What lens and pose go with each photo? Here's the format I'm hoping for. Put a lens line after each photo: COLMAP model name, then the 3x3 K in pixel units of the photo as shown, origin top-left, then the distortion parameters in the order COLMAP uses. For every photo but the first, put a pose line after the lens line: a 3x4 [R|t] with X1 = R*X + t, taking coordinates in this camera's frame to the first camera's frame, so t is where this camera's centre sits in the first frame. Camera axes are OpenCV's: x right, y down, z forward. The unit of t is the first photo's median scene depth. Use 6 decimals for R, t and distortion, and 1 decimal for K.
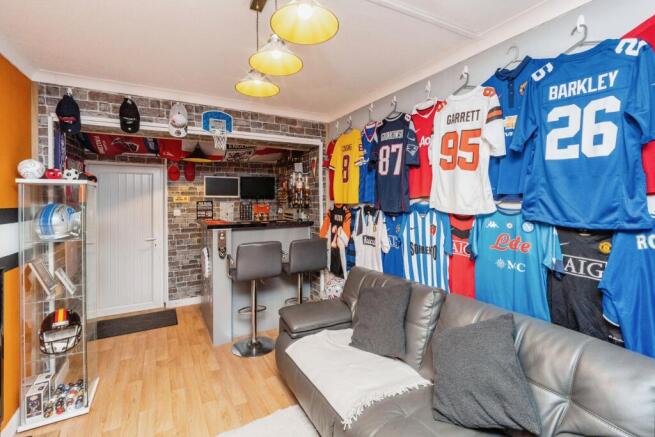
lens RADIAL K [[294.6, 0, 313.2], [0, 294.6, 203.7], [0, 0, 1]] dist [0.003807, 0.000157]
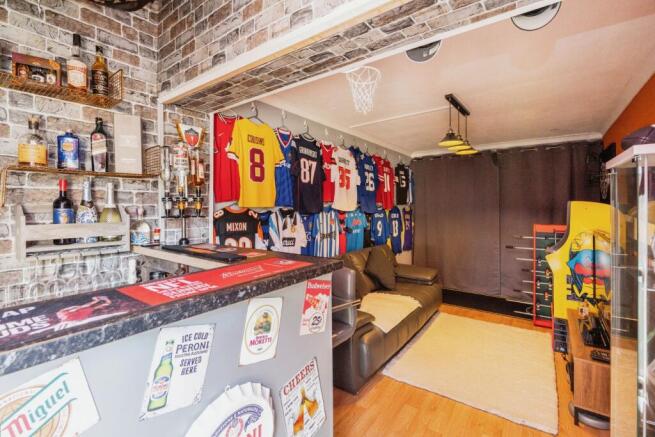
lens RADIAL K [[294.6, 0, 319.1], [0, 294.6, 203.9], [0, 0, 1]] dist [0.003807, 0.000157]
pose [[-0.419922, 0.000716, 0.907560, -0.882921], [0.006750, 0.999974, 0.002335, -0.013083], [-0.907535, 0.007107, -0.419916, 1.468492]]
